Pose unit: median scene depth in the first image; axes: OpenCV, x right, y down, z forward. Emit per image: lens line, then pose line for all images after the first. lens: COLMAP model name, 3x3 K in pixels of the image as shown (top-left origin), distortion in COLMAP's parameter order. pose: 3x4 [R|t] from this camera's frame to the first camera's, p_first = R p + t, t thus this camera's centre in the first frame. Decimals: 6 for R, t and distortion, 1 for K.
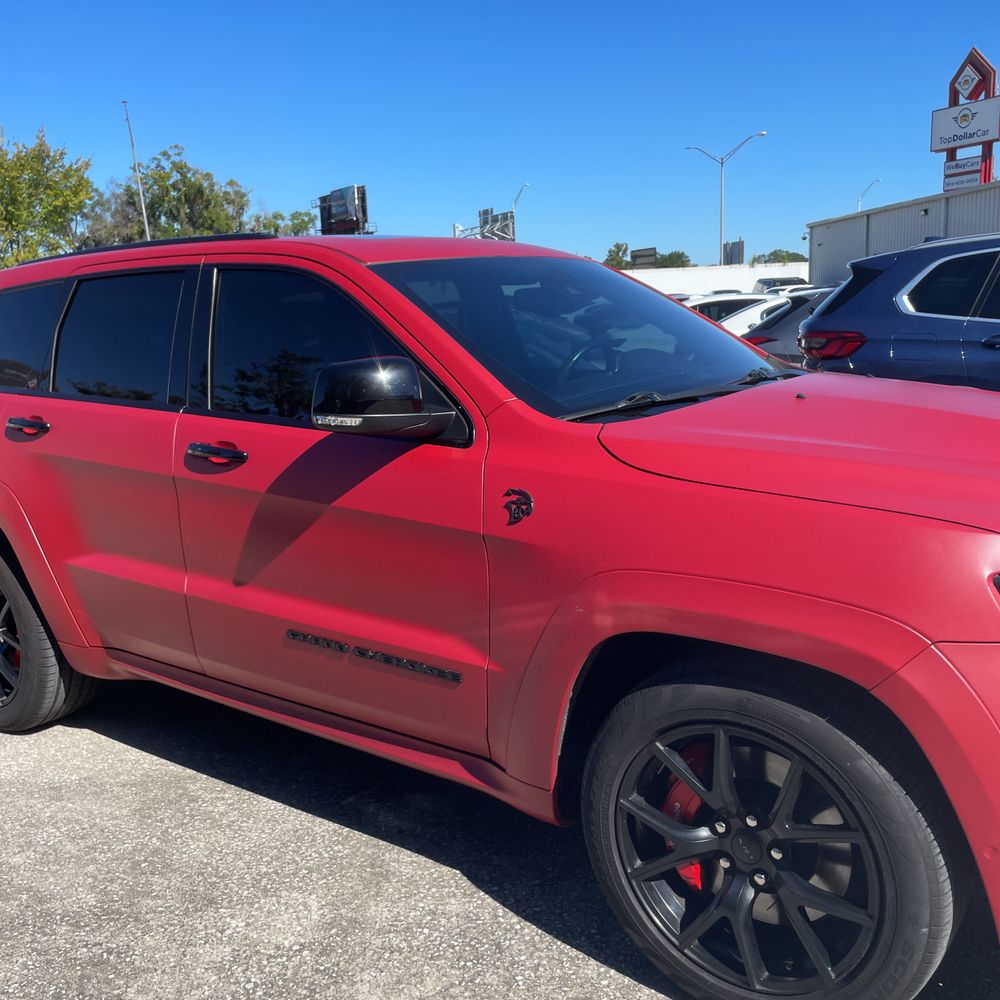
lens RADIAL K [[1007.4, 0, 500.0], [0, 1007.4, 486.0], [0, 0, 1]] dist [0.068104, -0.101151]
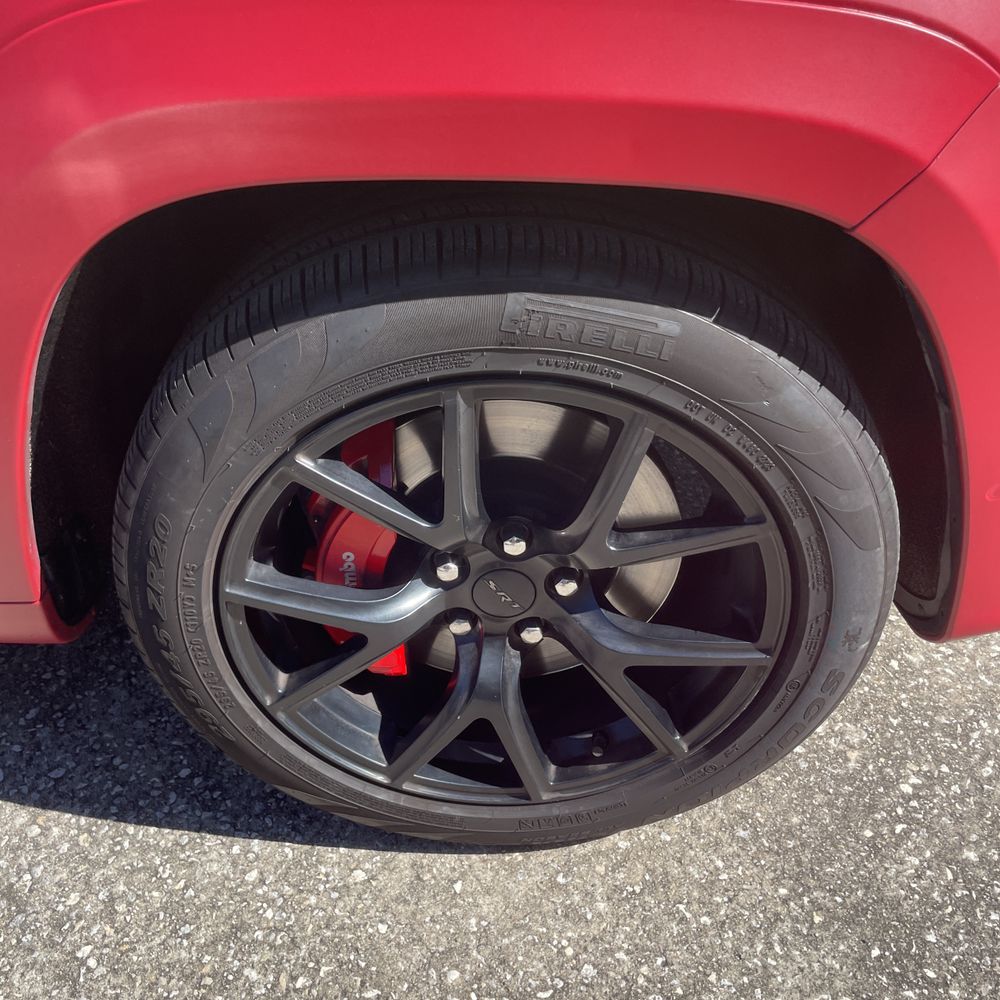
lens RADIAL K [[1007.4, 0, 500.0], [0, 1007.4, 486.0], [0, 0, 1]] dist [0.068104, -0.101151]
pose [[0.808954, -0.325122, 0.489784, 0.014171], [0.081663, 0.887220, 0.454062, 0.080219], [-0.582172, -0.327318, 0.744271, 0.624629]]
